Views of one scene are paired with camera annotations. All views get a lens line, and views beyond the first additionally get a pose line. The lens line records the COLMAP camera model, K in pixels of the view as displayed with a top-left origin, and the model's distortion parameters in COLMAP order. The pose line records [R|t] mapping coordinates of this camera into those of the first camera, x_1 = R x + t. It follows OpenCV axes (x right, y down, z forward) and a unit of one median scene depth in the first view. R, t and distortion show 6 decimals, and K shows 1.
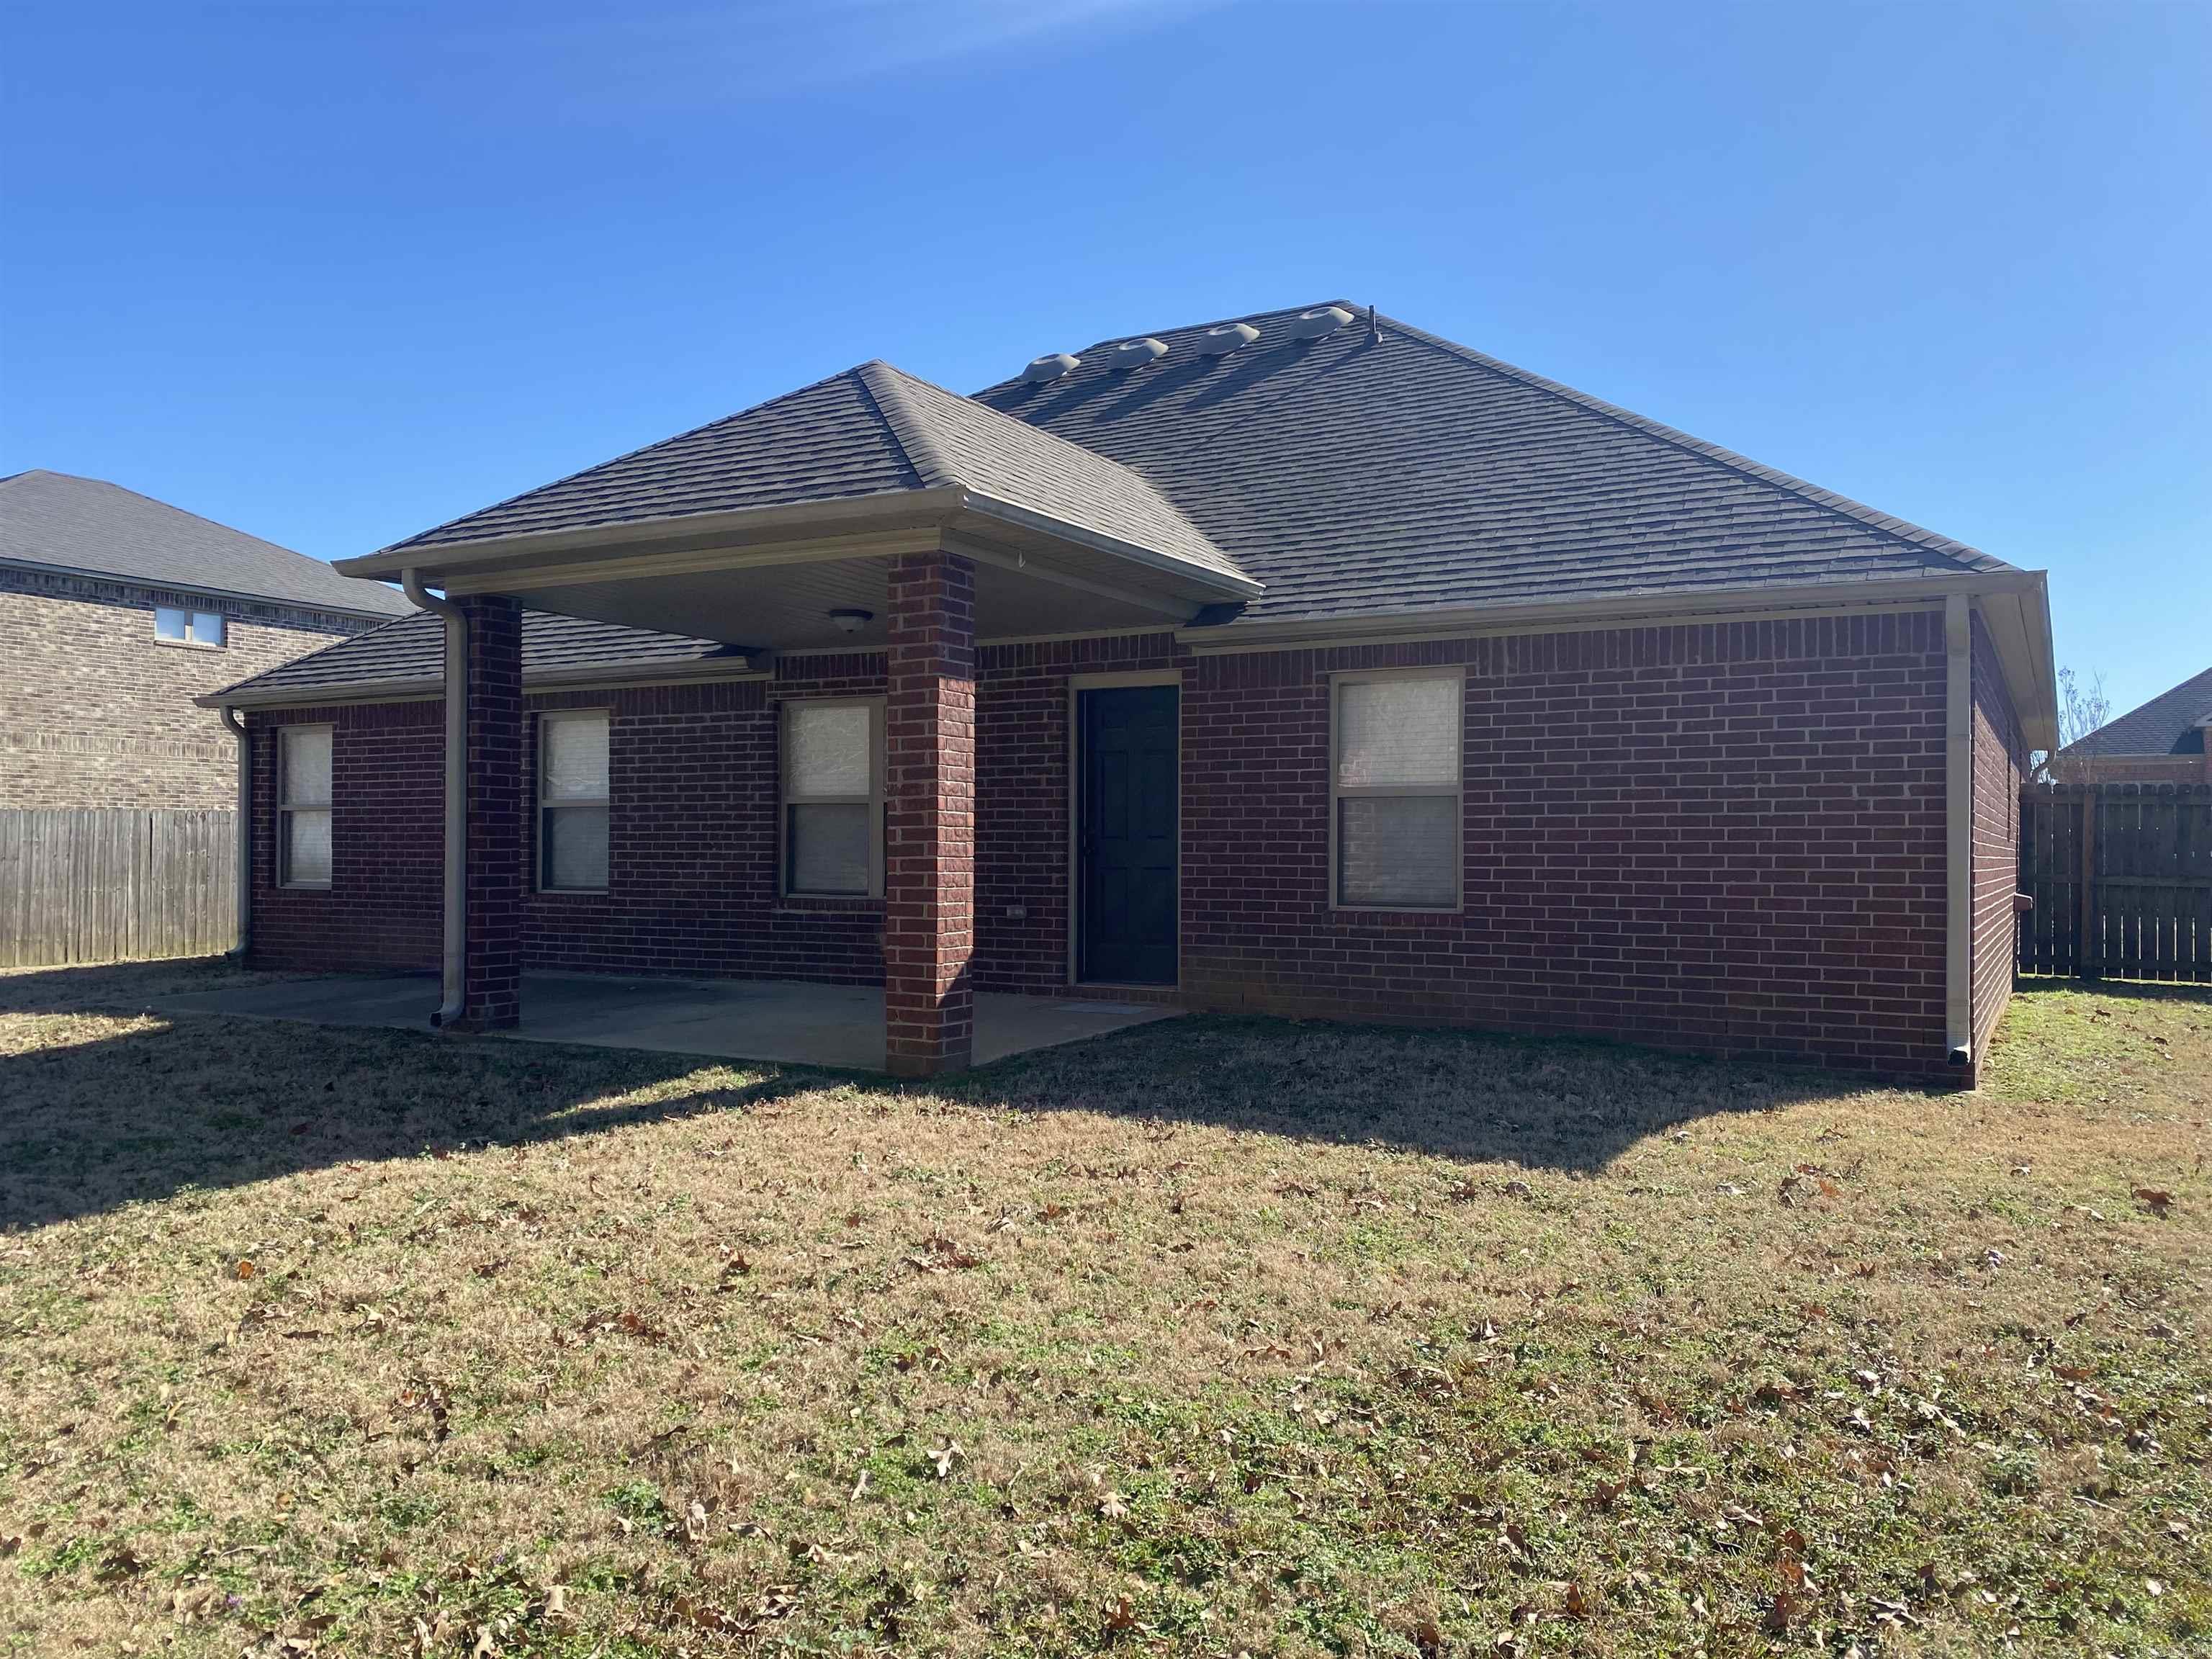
lens RADIAL K [[1680.9, 0, 1111.1], [0, 1680.9, 834.2], [0, 0, 1]] dist [0.029210, -0.029697]
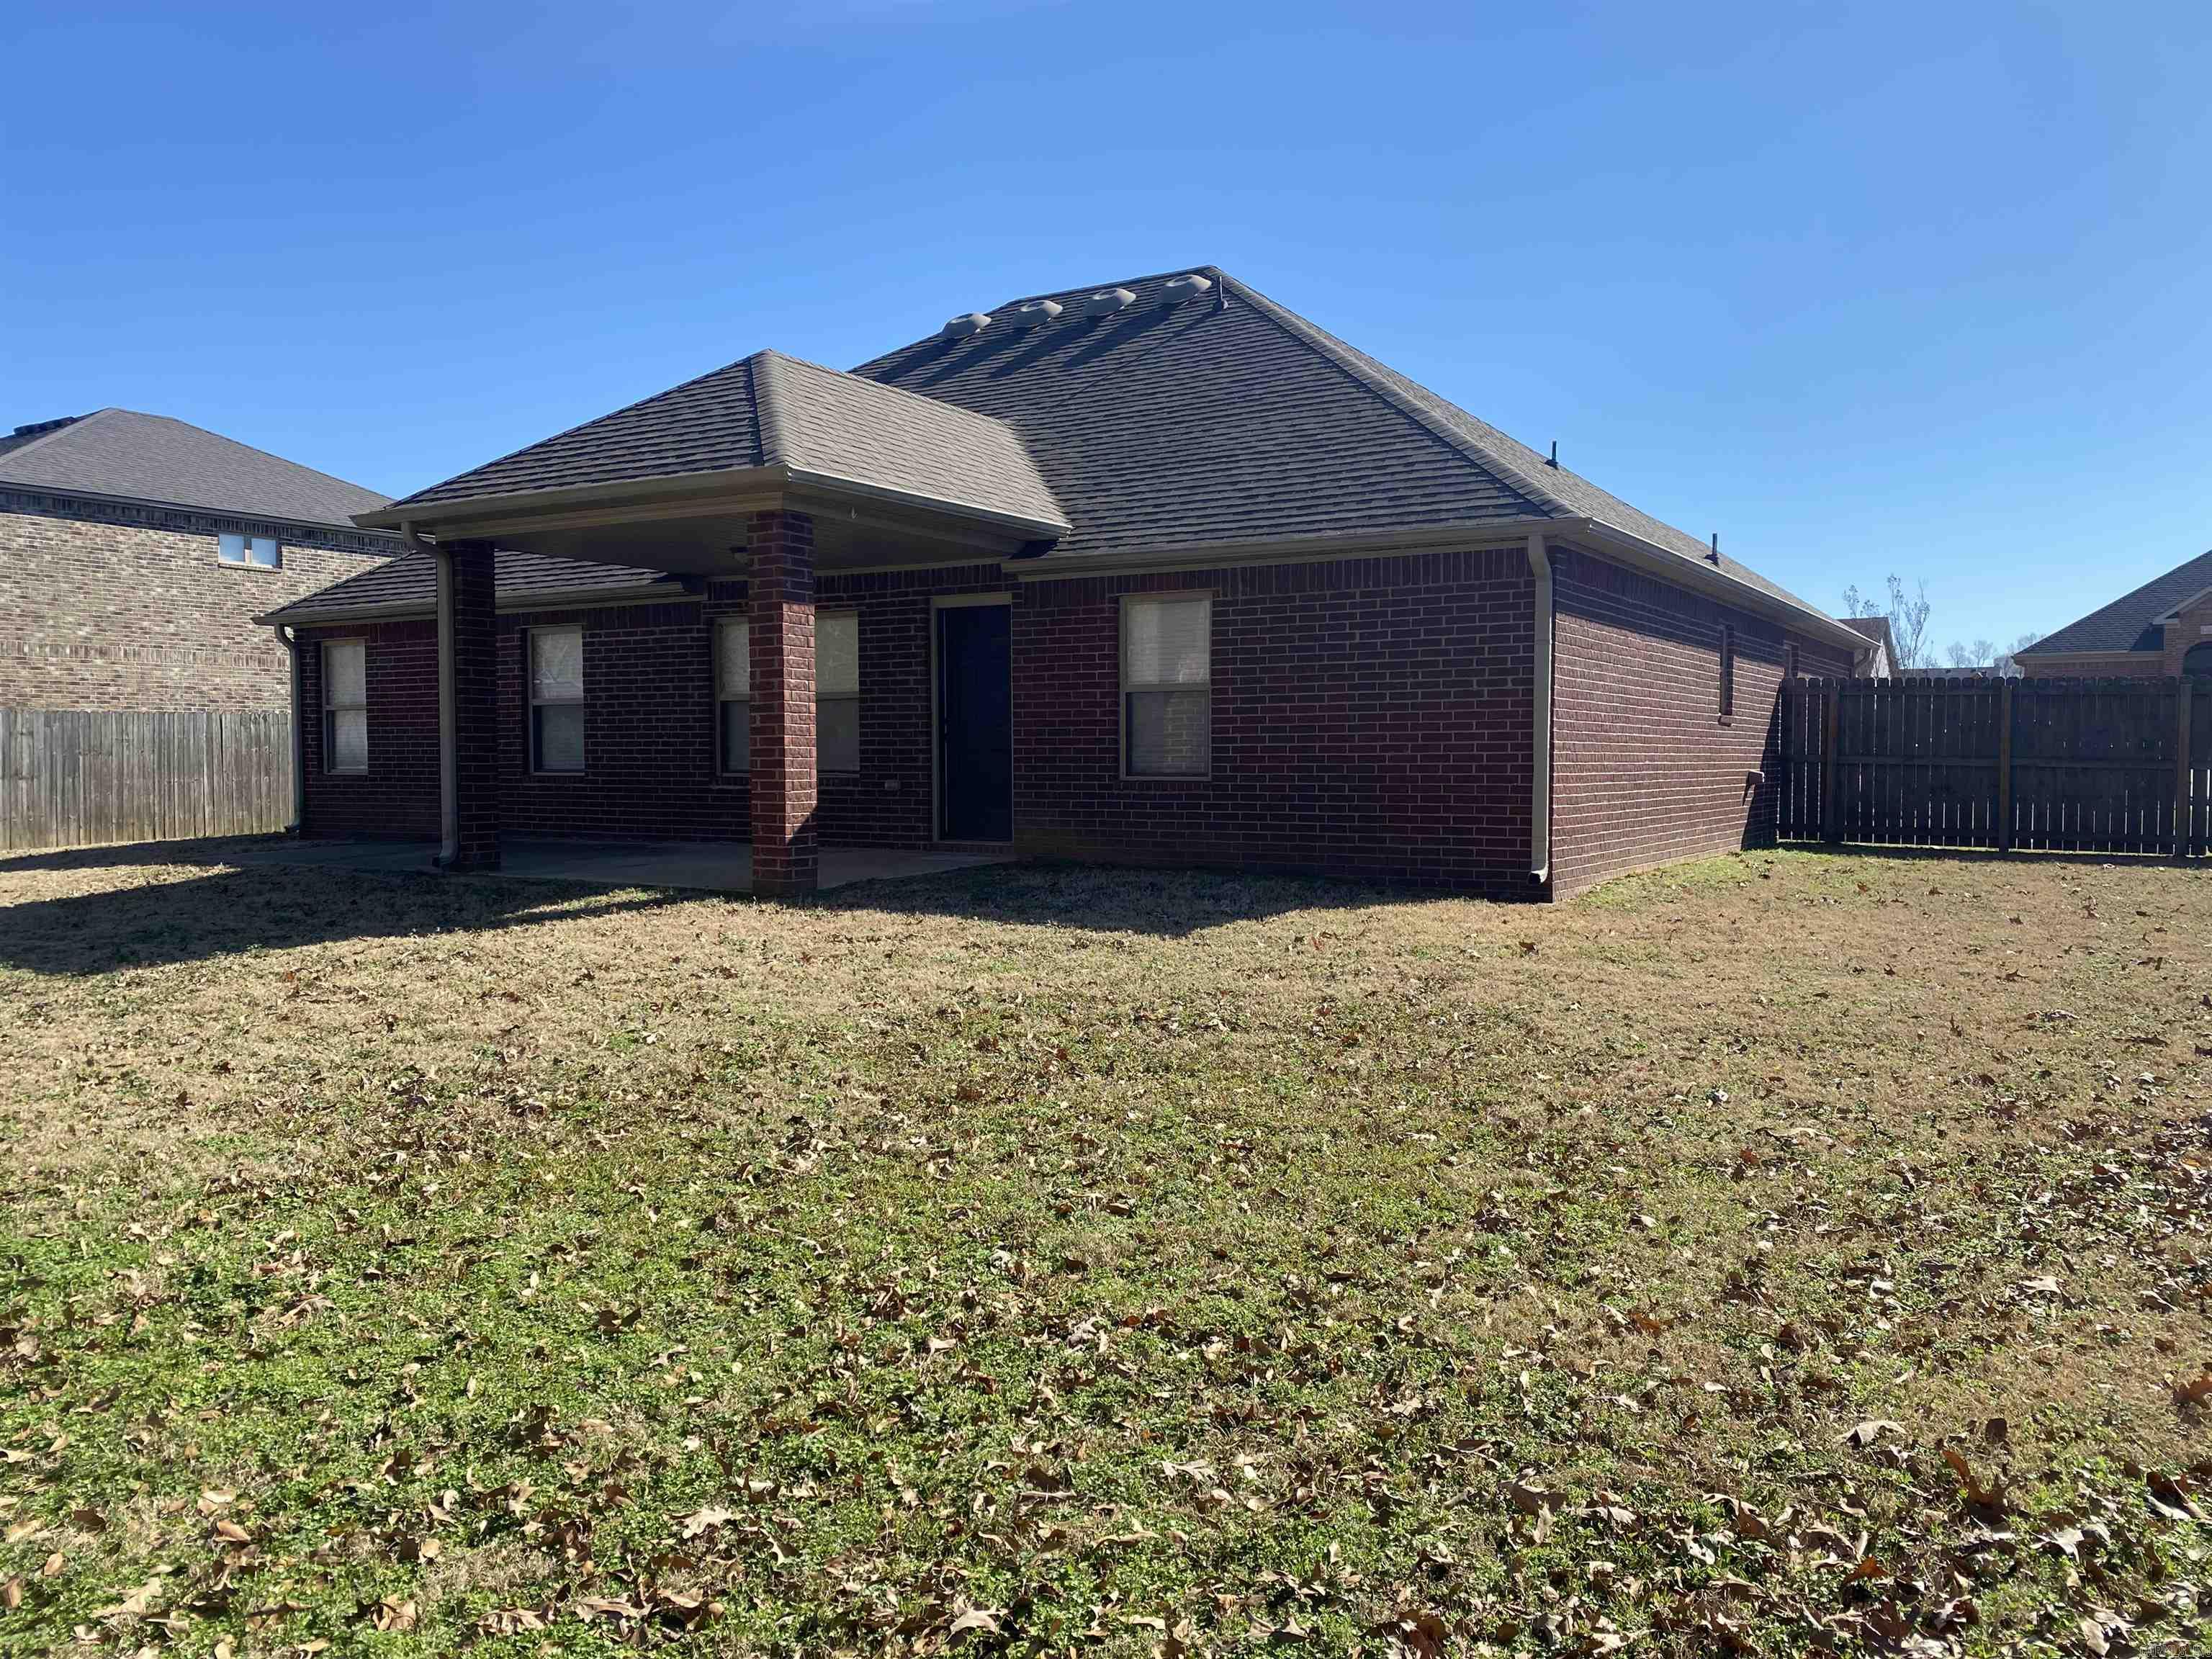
lens RADIAL K [[1680.9, 0, 1100.9], [0, 1680.9, 837.0], [0, 0, 1]] dist [0.029210, -0.029697]
pose [[0.999312, -0.002562, -0.037004, 0.162875], [0.004669, 0.998366, 0.056956, 0.015408], [0.036797, -0.057090, 0.997691, -0.289959]]
